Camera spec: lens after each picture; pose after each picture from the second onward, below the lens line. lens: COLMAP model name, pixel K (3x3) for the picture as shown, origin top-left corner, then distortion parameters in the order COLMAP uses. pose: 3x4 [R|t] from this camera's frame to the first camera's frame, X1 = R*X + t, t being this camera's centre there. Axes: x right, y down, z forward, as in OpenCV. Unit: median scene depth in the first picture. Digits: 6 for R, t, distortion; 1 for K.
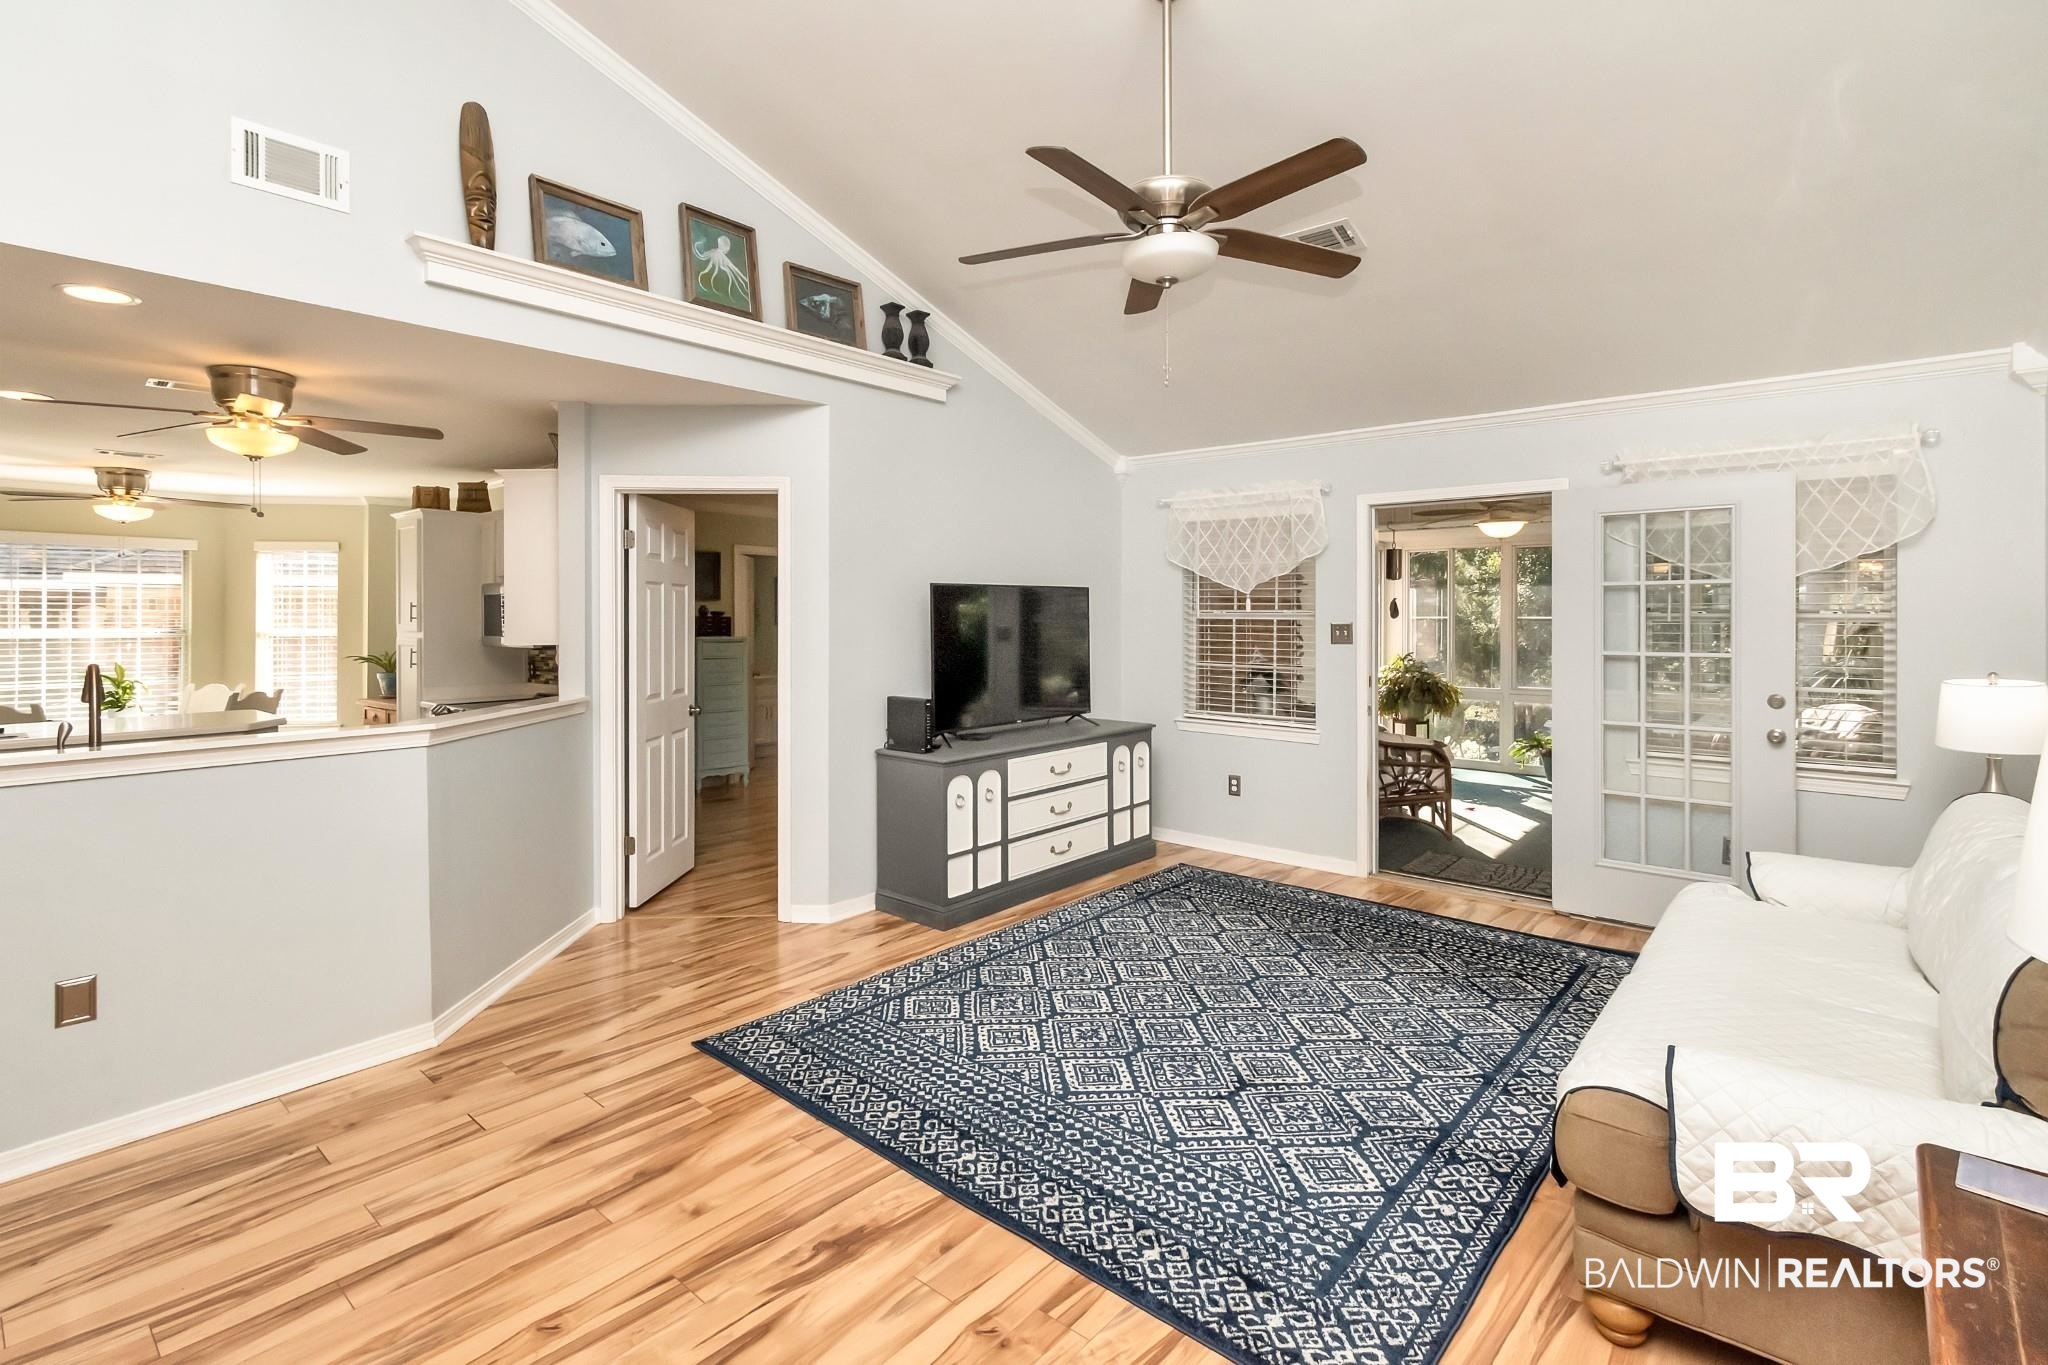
lens RADIAL K [[959.4, 0, 1020.0], [0, 959.4, 623.9], [0, 0, 1]] dist [0.004468, 0.000006]
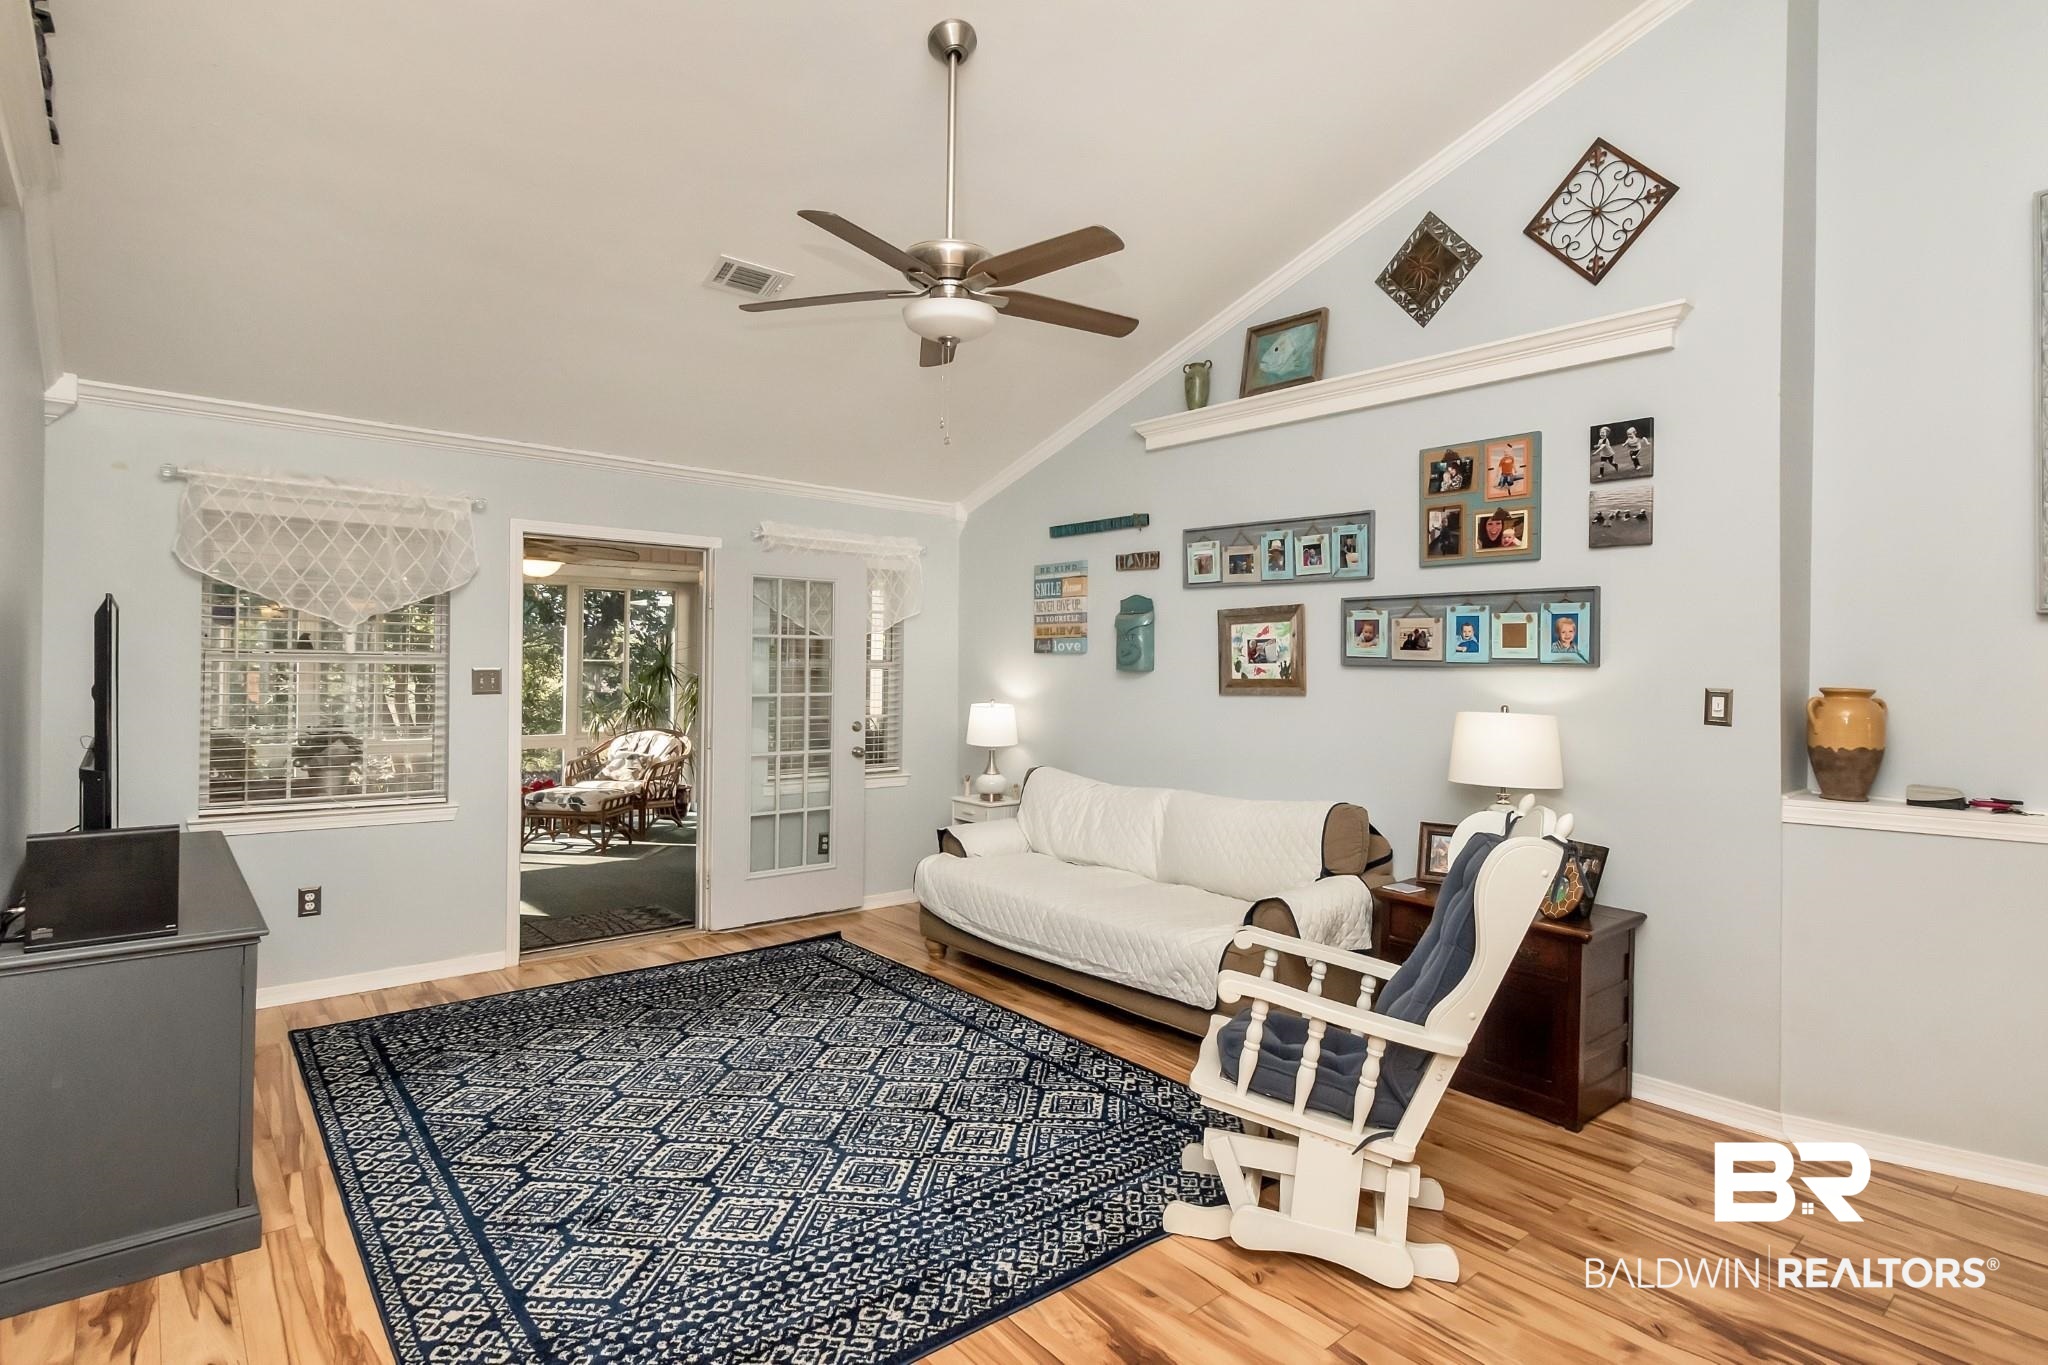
lens RADIAL K [[1049.2, 0, 1045.1], [0, 1049.2, 665.0], [0, 0, 1]] dist [-0.001919, -0.000311]
pose [[0.134476, -0.000977, 0.990916, -0.570507], [-0.006170, 0.999979, 0.001823, -0.009915], [-0.990898, -0.006359, 0.134467, 0.459504]]
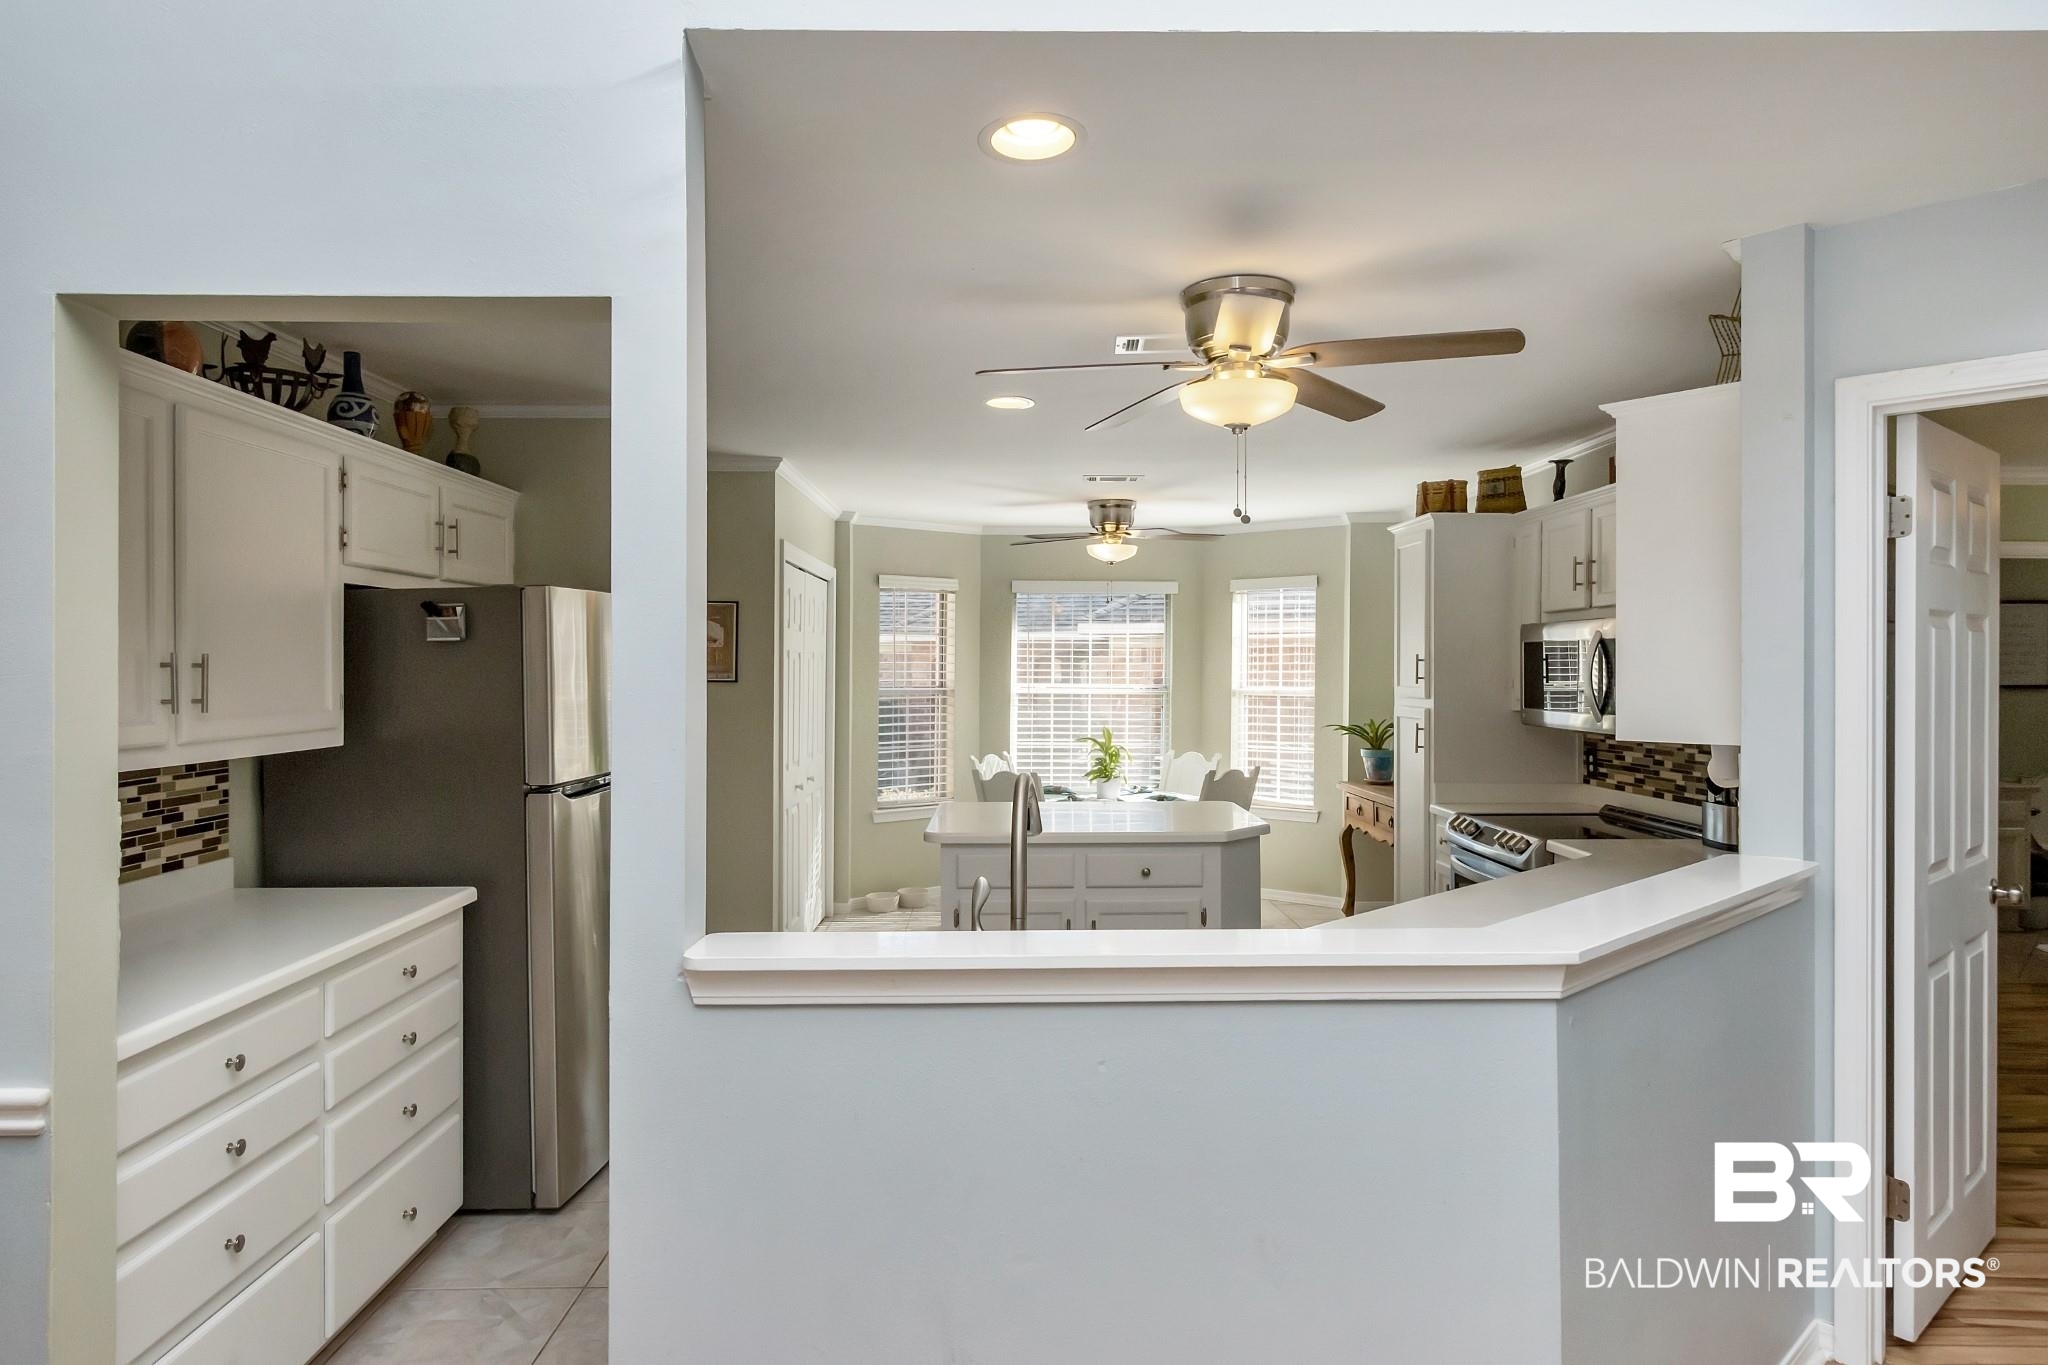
lens RADIAL K [[1181.0, 0, 1028.6], [0, 1181.0, 660.8], [0, 0, 1]] dist [-0.000188, -0.000137]
pose [[0.668703, 0.000576, -0.743529, -0.267546], [-0.008552, 0.999940, -0.006916, -0.013361], [0.743480, 0.010984, 0.668668, 0.328186]]
